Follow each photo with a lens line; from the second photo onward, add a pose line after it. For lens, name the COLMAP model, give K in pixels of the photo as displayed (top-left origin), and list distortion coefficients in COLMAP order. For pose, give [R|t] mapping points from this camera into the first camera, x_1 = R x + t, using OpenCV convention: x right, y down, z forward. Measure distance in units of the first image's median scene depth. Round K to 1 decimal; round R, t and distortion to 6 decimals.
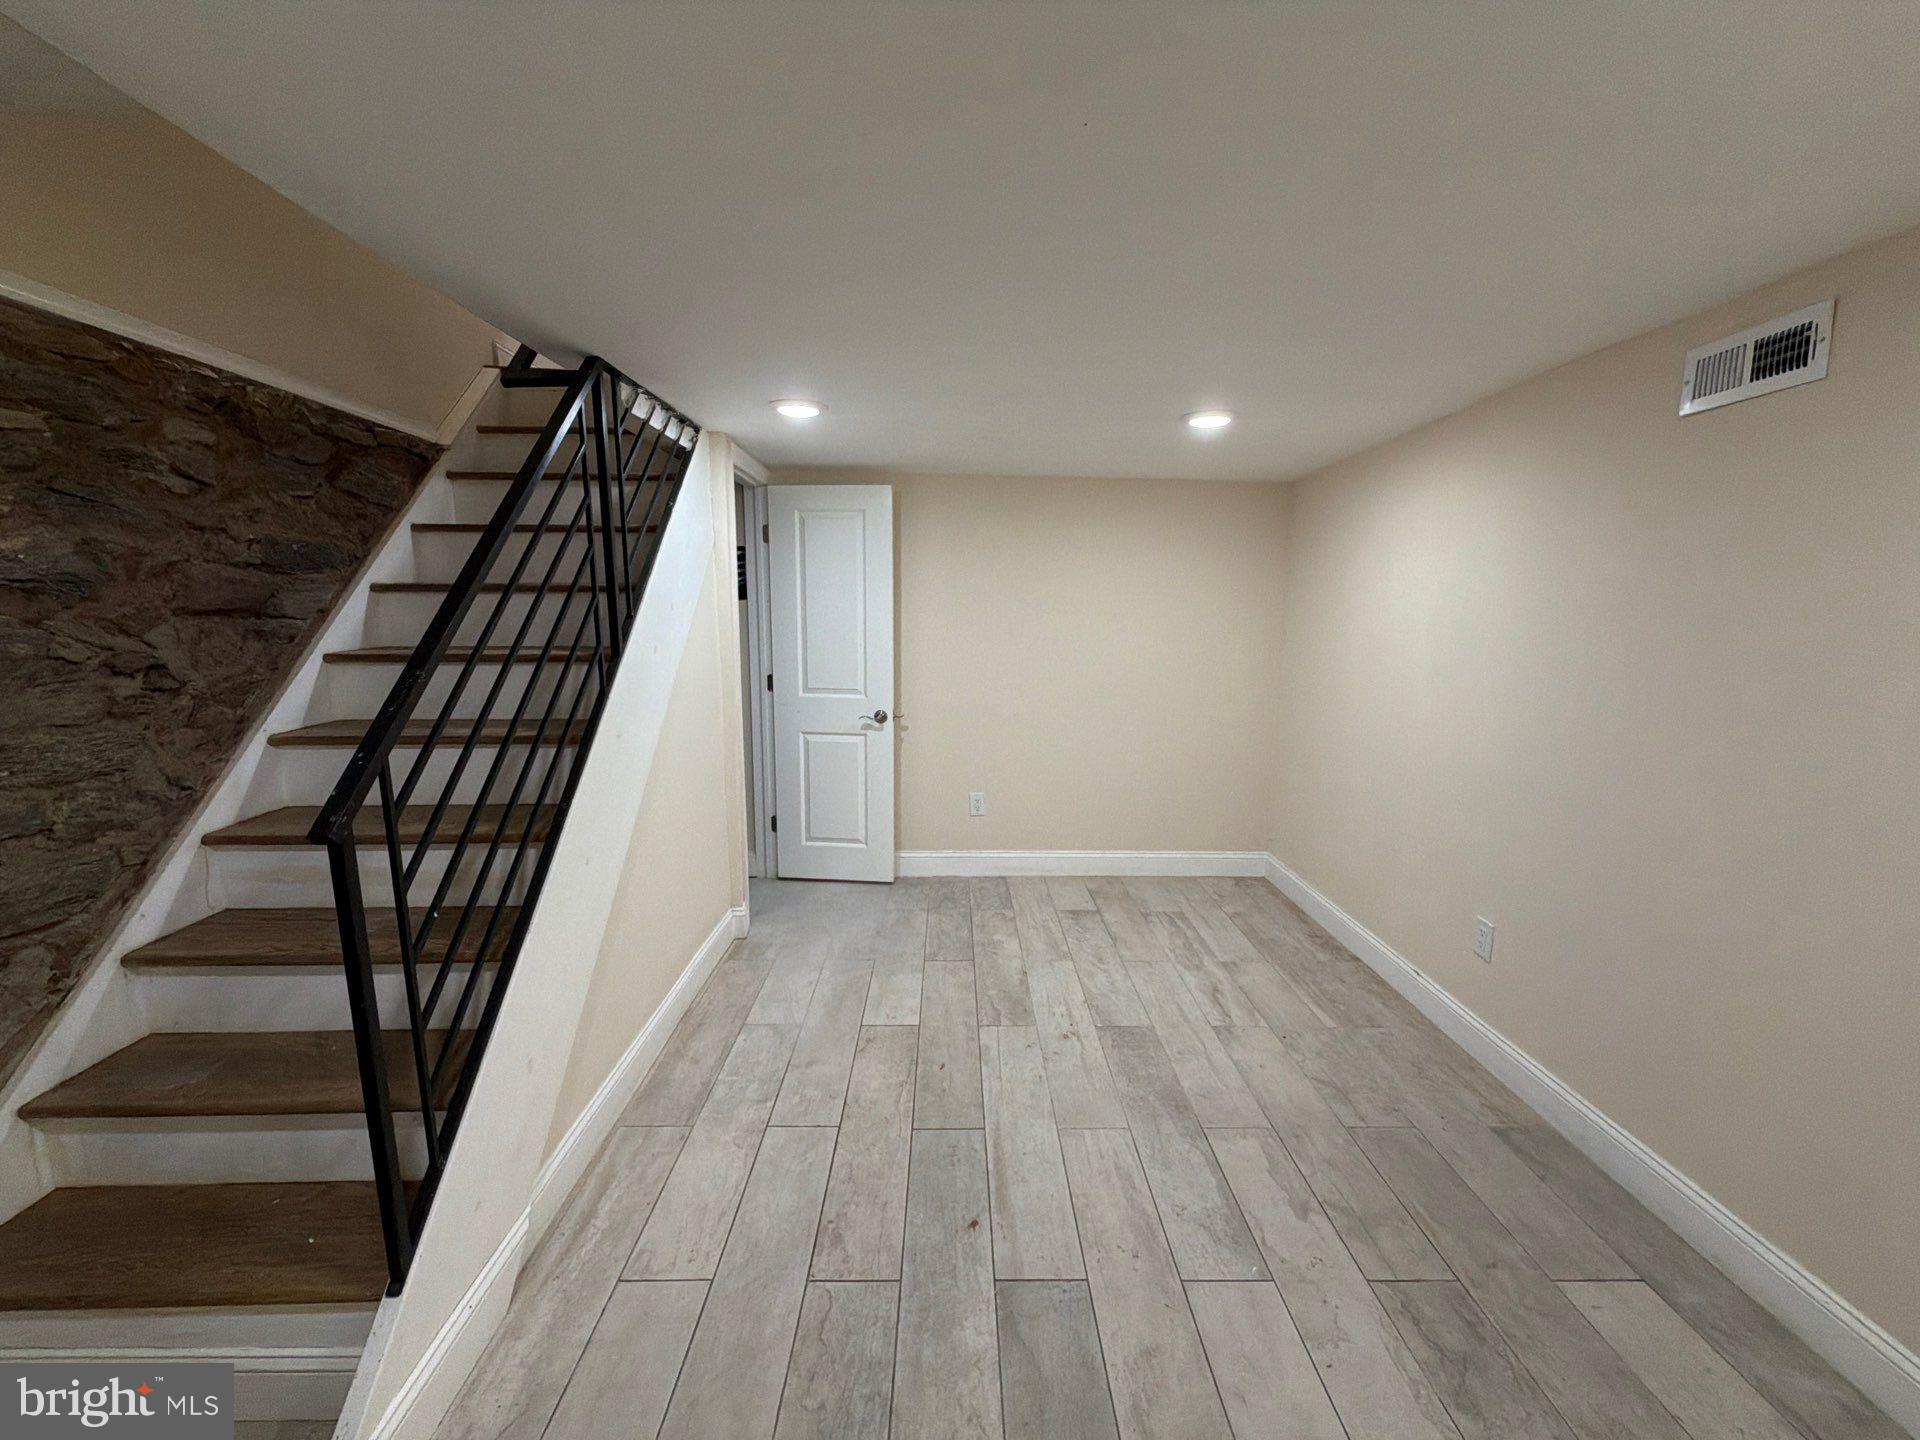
lens RADIAL K [[763.2, 0, 960.5], [0, 763.2, 720.7], [0, 0, 1]] dist [0.001507, -0.000326]
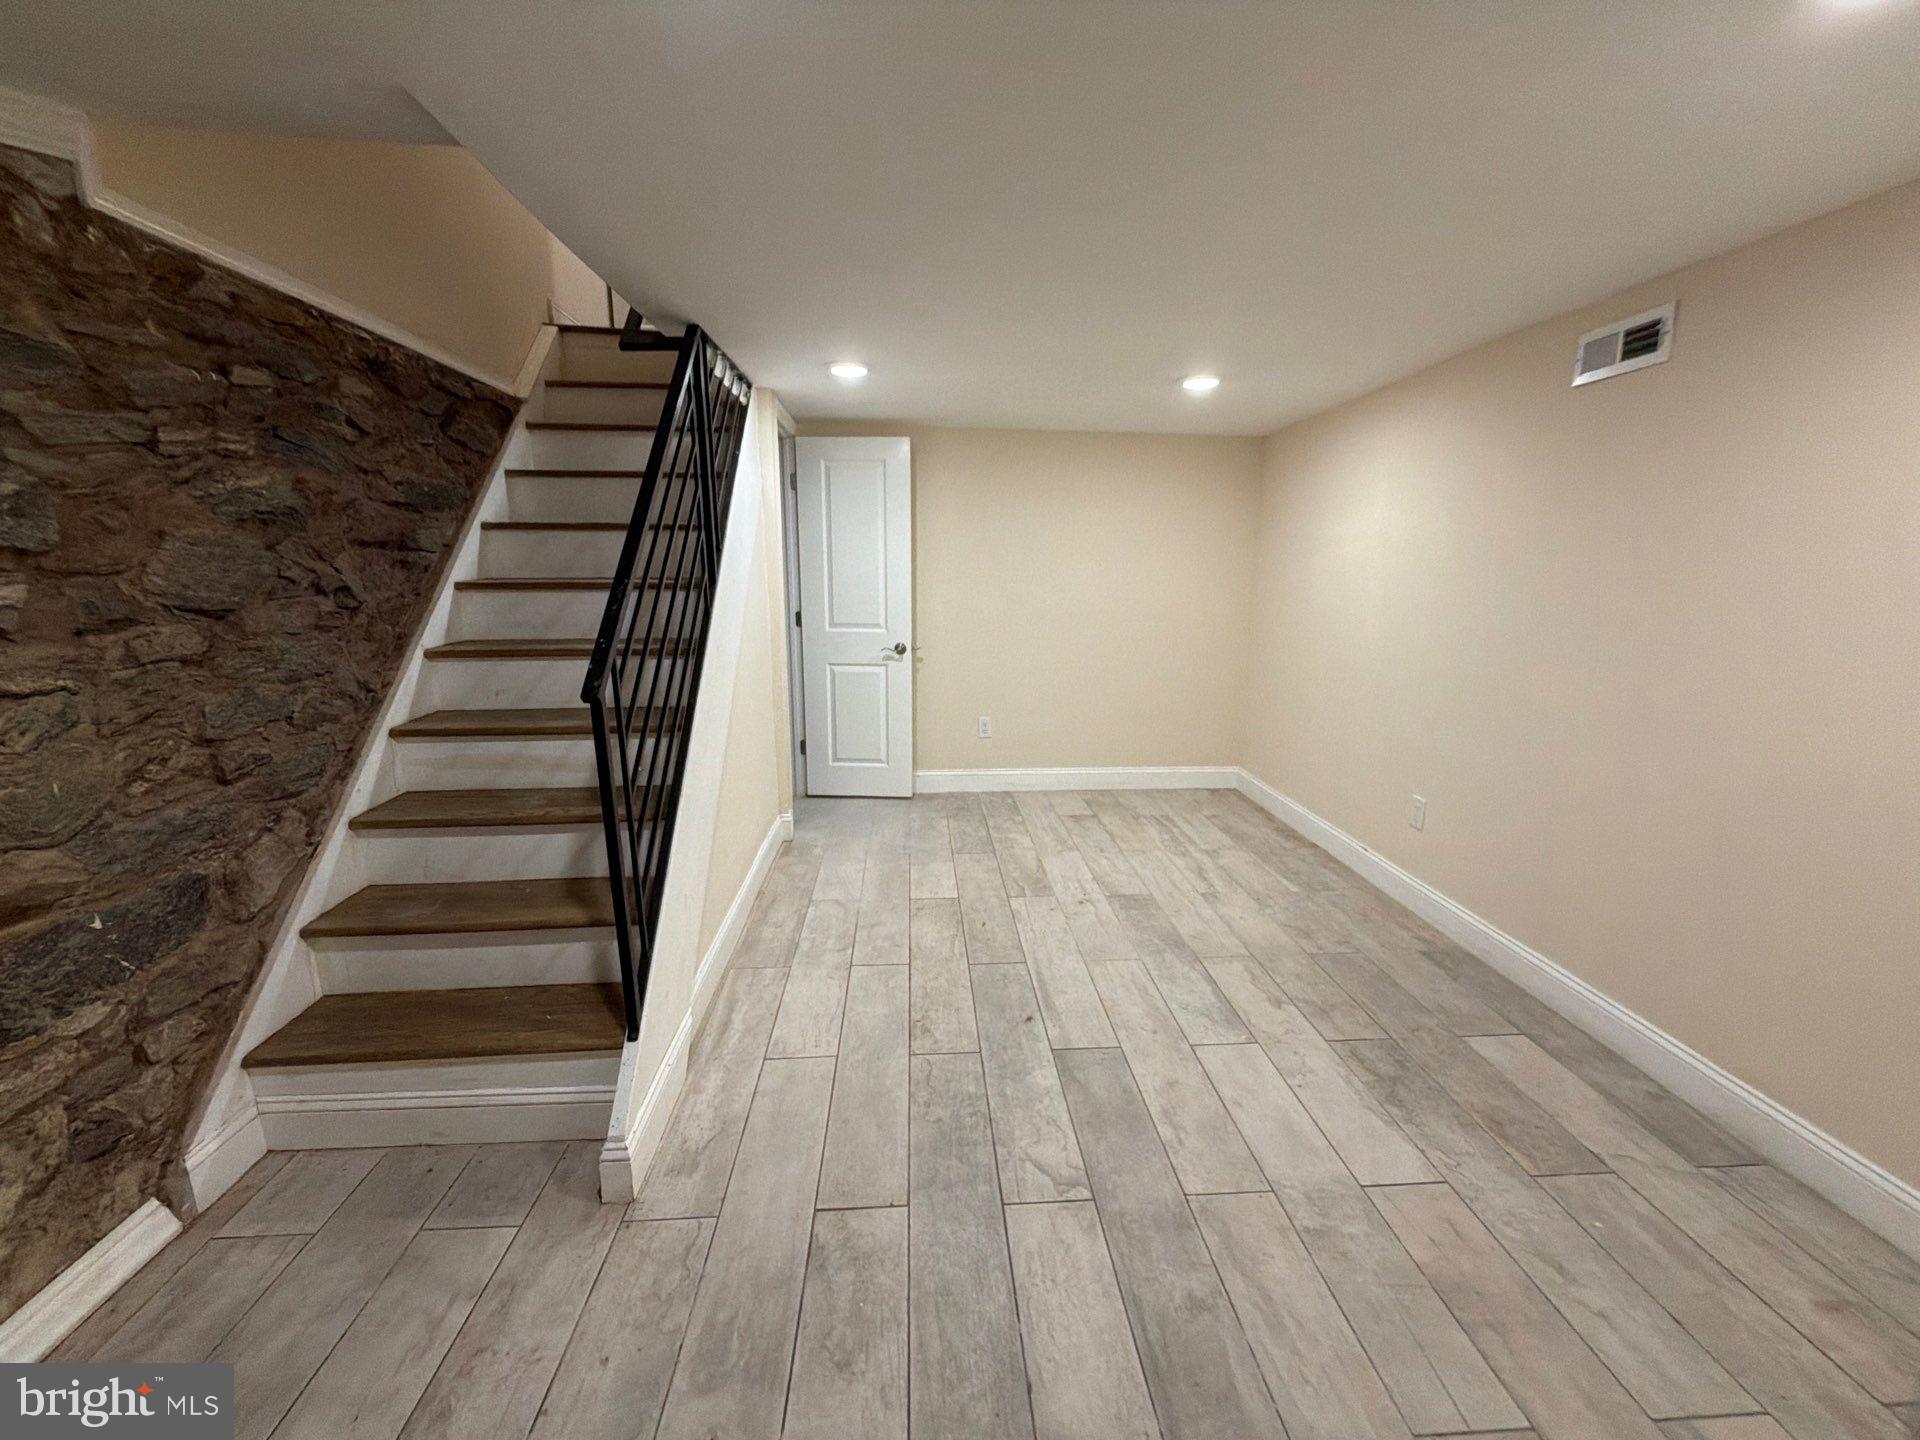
lens RADIAL K [[763.2, 0, 960.1], [0, 763.2, 718.4], [0, 0, 1]] dist [0.001507, -0.000326]
pose [[0.998660, -0.011994, 0.050340, -0.146752], [0.009343, 0.998573, 0.052578, 0.074941], [-0.050899, -0.052037, 0.997347, -0.238245]]
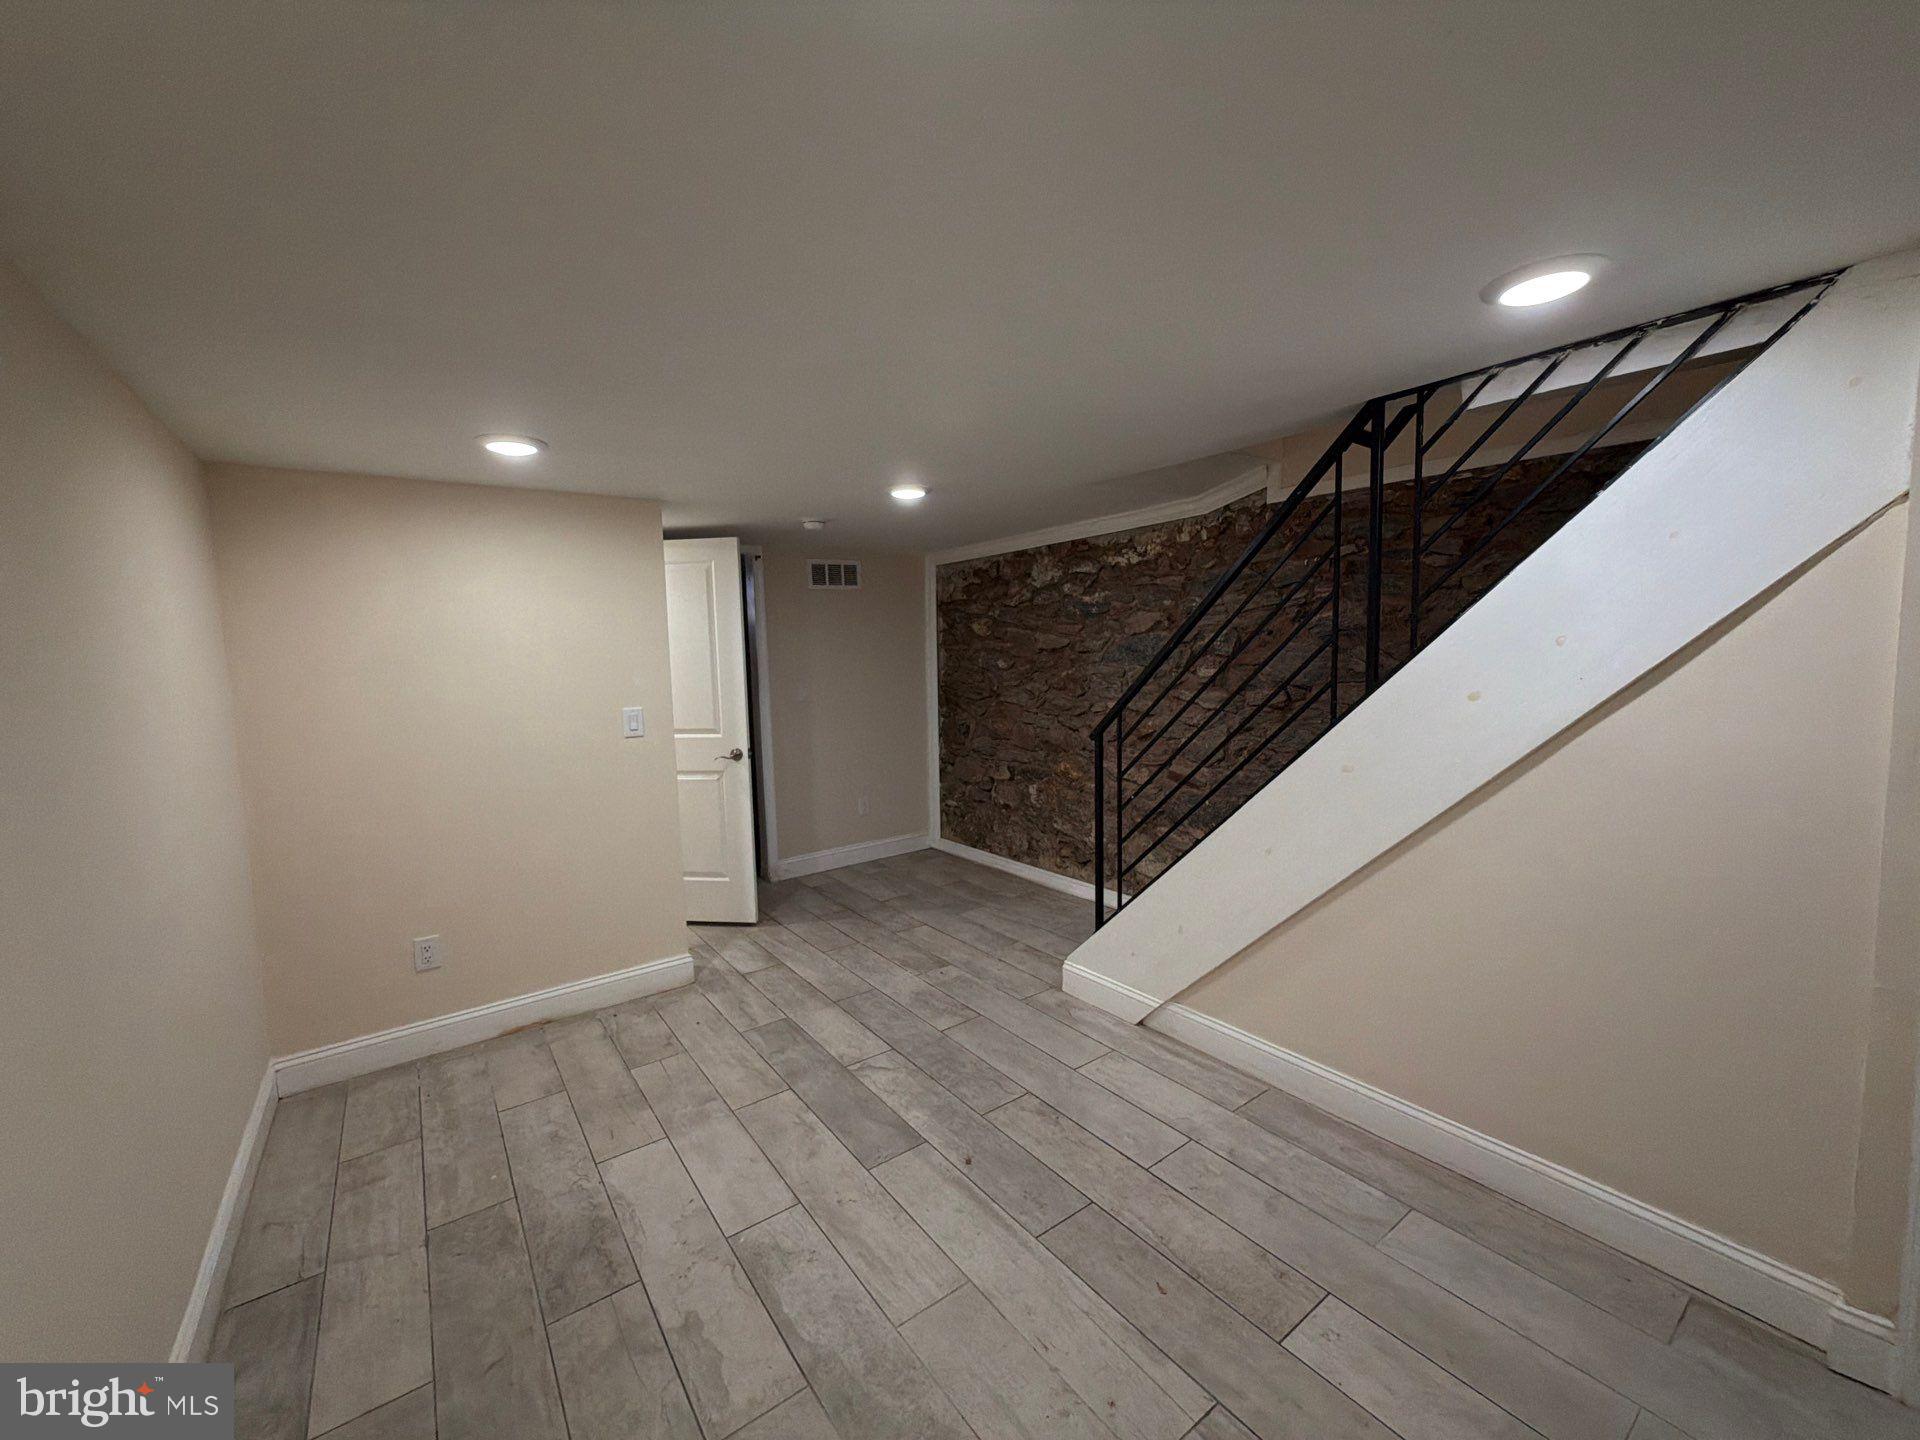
lens RADIAL K [[763.2, 0, 967.1], [0, 763.2, 720.2], [0, 0, 1]] dist [0.001507, -0.000326]
pose [[-0.807008, 0.075032, -0.585755, 0.624029], [-0.064071, 0.974916, 0.213153, -0.260826], [0.587055, 0.209546, -0.781957, 1.661651]]
